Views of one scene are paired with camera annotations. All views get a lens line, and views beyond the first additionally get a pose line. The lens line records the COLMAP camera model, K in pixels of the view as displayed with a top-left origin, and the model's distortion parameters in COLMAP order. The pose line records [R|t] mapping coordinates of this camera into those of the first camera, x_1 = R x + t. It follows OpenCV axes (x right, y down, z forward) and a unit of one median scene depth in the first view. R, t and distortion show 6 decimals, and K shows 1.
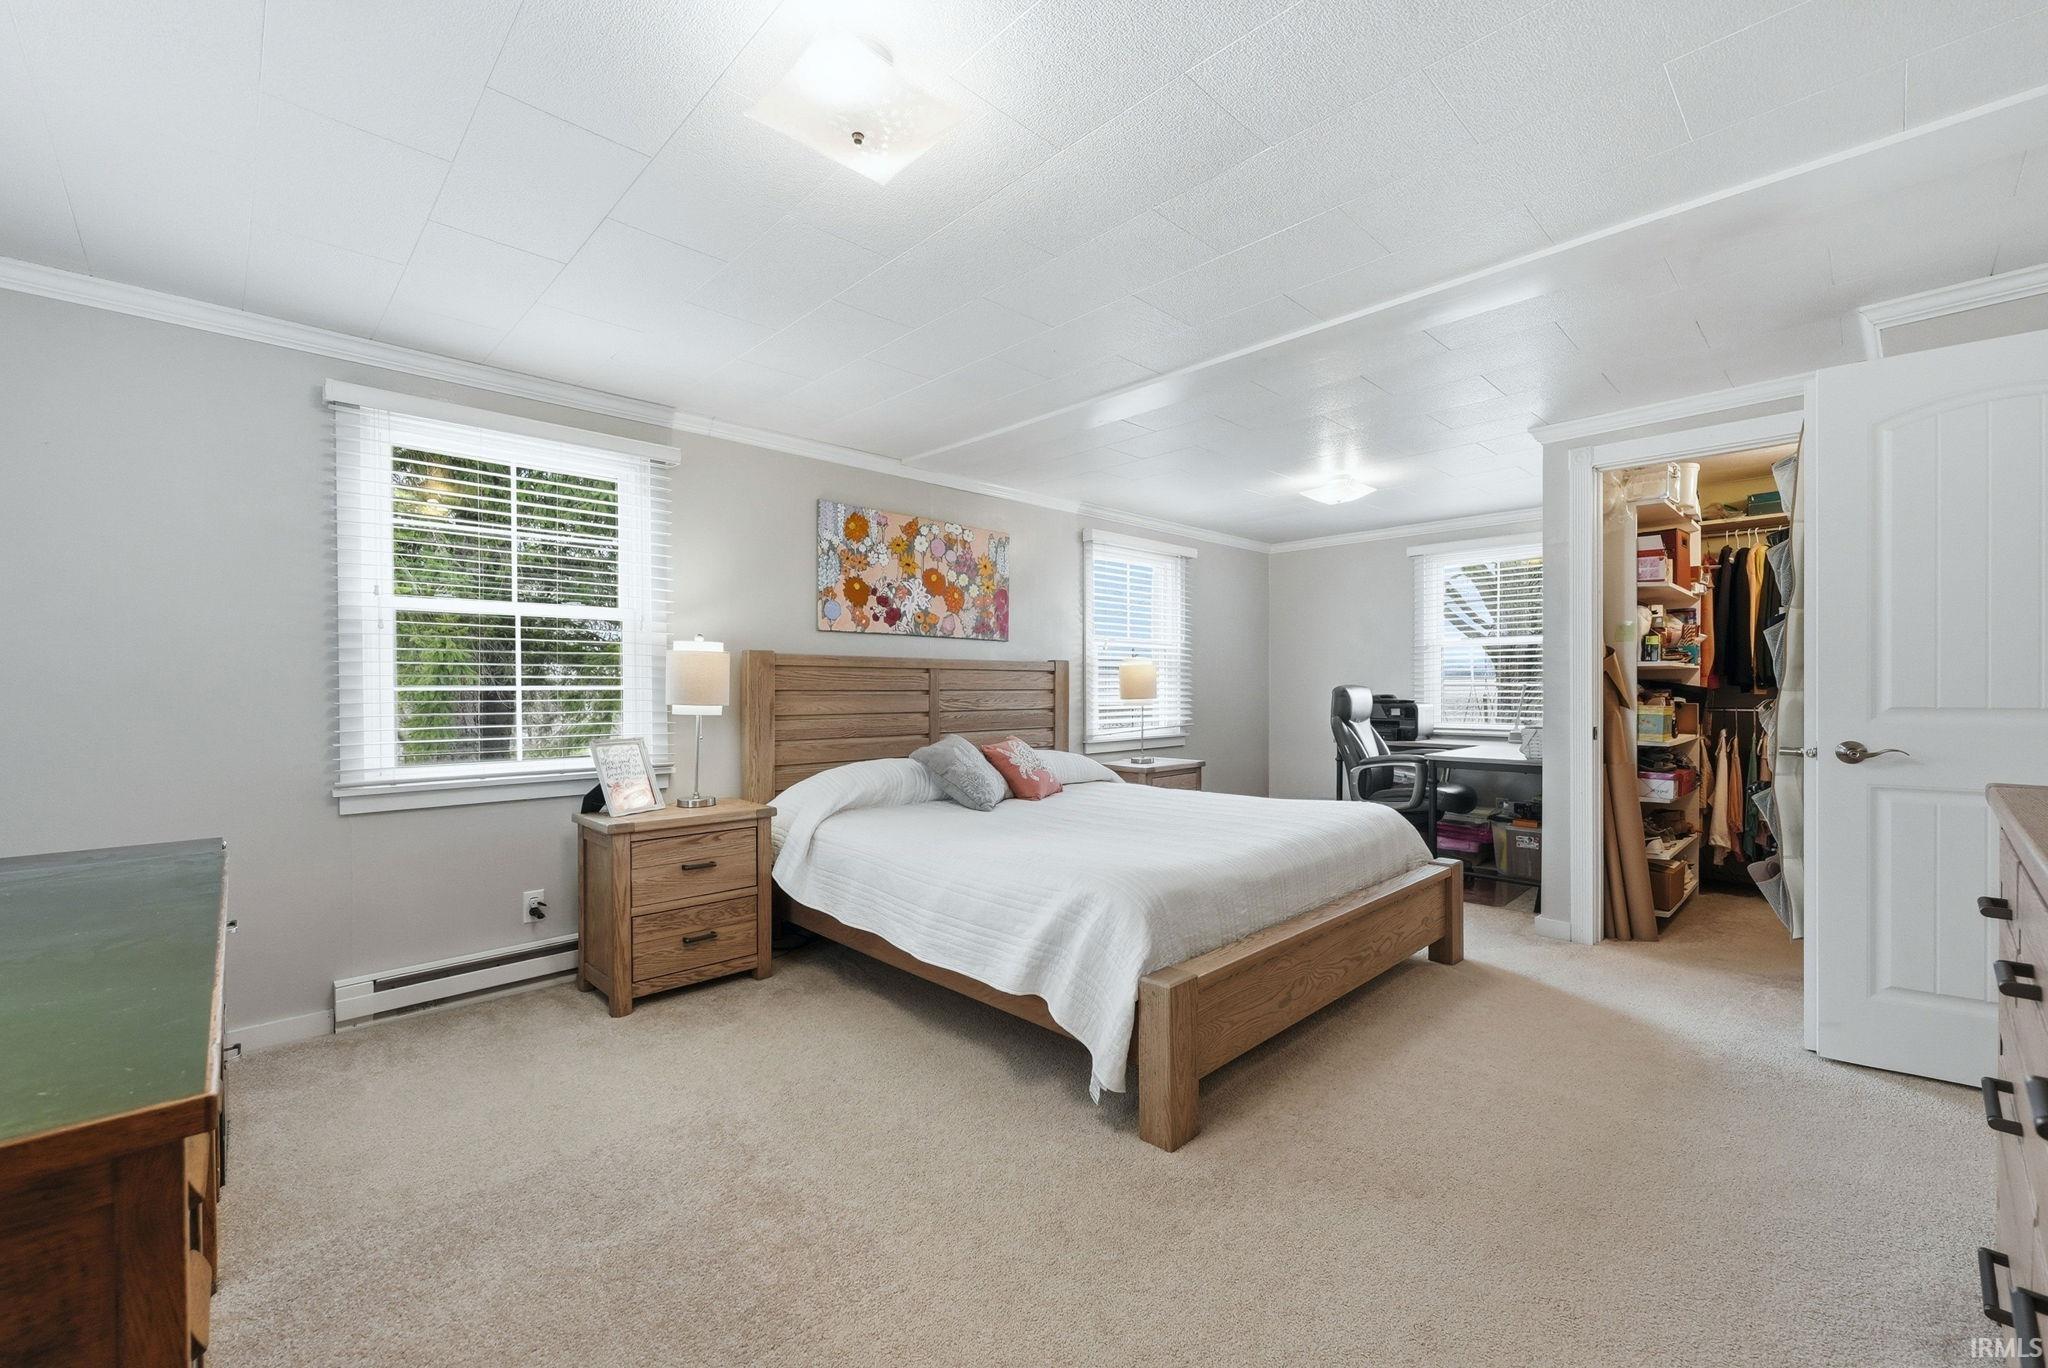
lens RADIAL K [[832.4, 0, 1019.2], [0, 832.4, 687.7], [0, 0, 1]] dist [-0.005139, 0.000171]
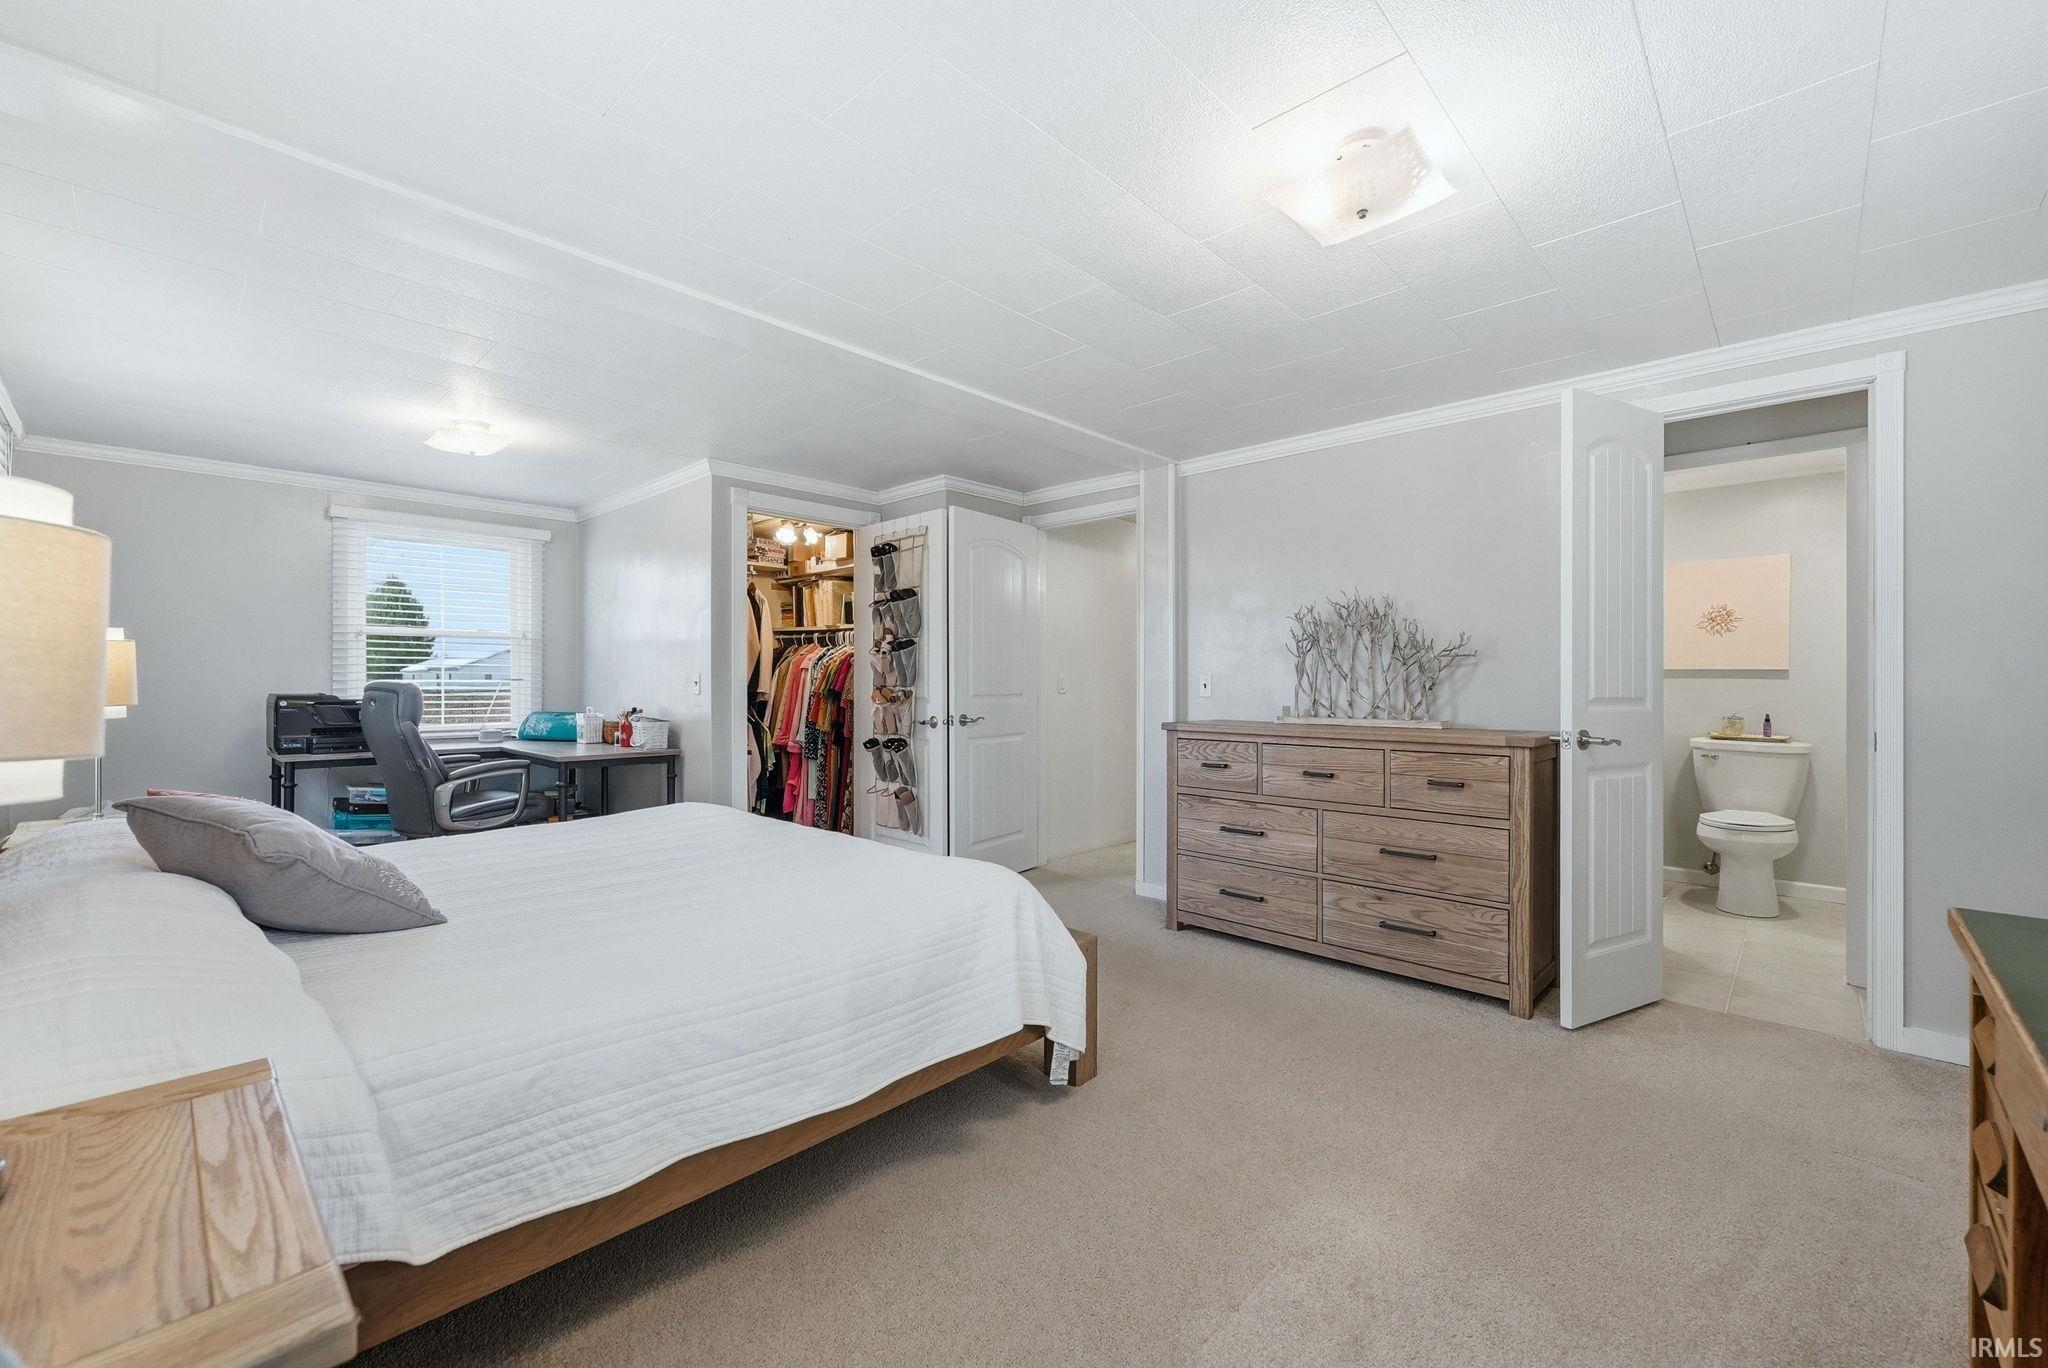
lens RADIAL K [[832.4, 0, 1007.1], [0, 832.4, 679.9], [0, 0, 1]] dist [-0.005139, 0.000171]
pose [[-0.029074, 0.004279, 0.999568, -0.617700], [0.000835, 0.999991, -0.004257, -0.001126], [-0.999577, 0.000710, -0.029077, 0.716495]]
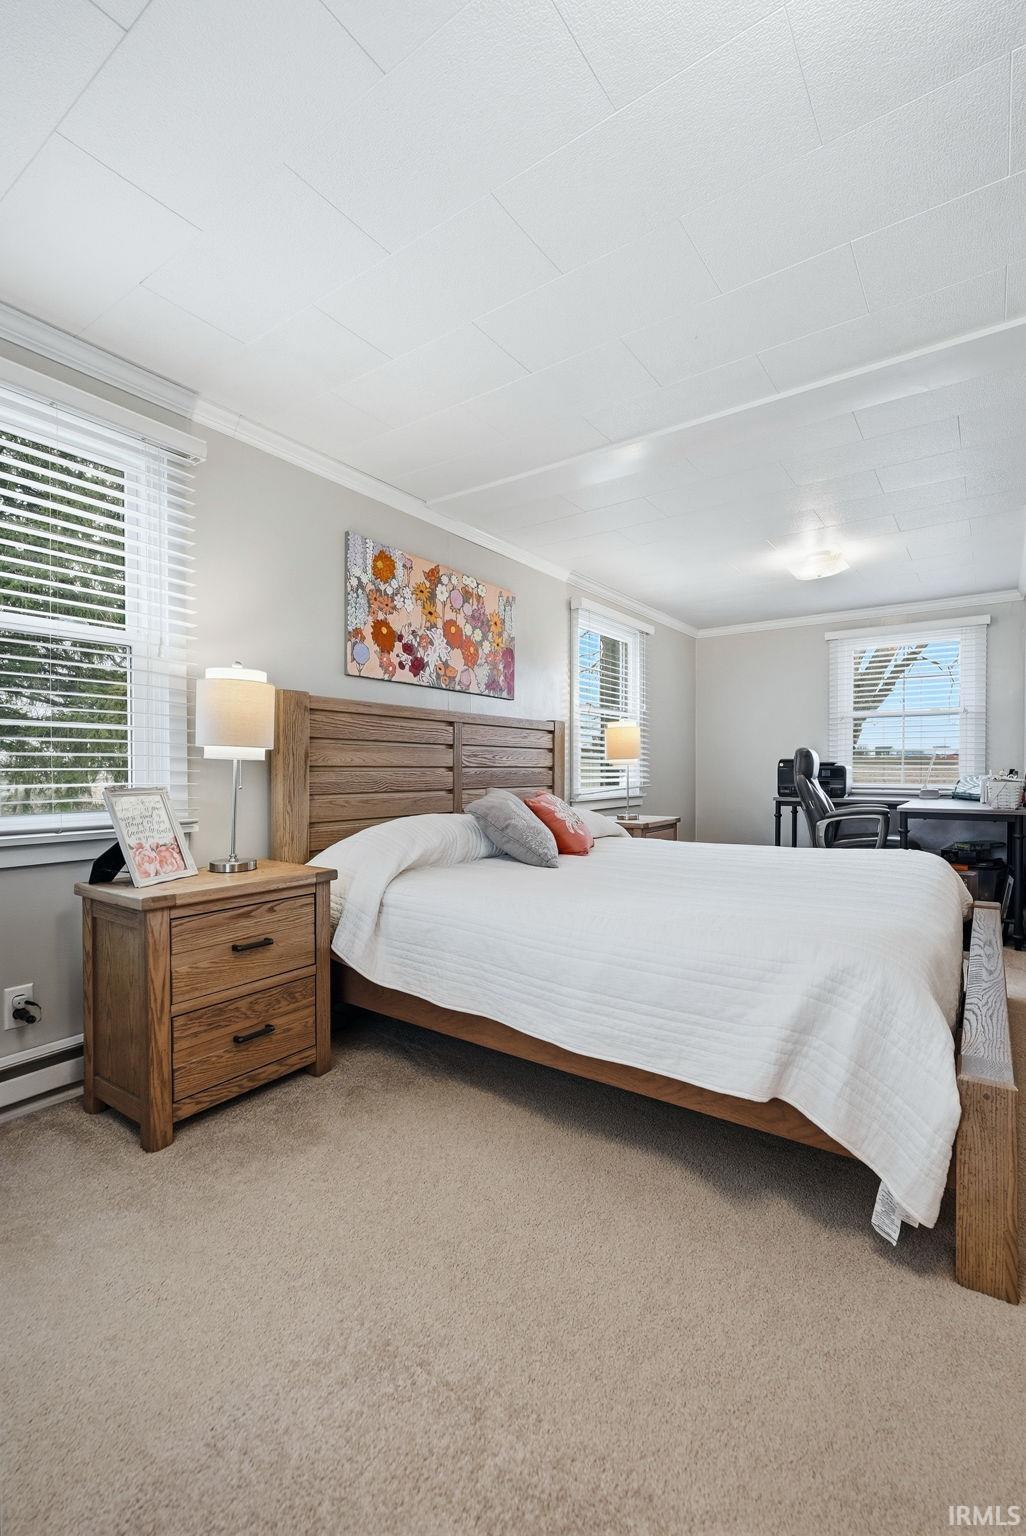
lens RADIAL K [[667.9, 0, 516.5], [0, 667.9, 774.3], [0, 0, 1]] dist [-0.001499, -0.001036]
pose [[0.983318, -0.000403, 0.181892, -0.233982], [-0.001004, 0.999970, 0.007643, 0.041888], [-0.181889, -0.007698, 0.983289, 0.299826]]
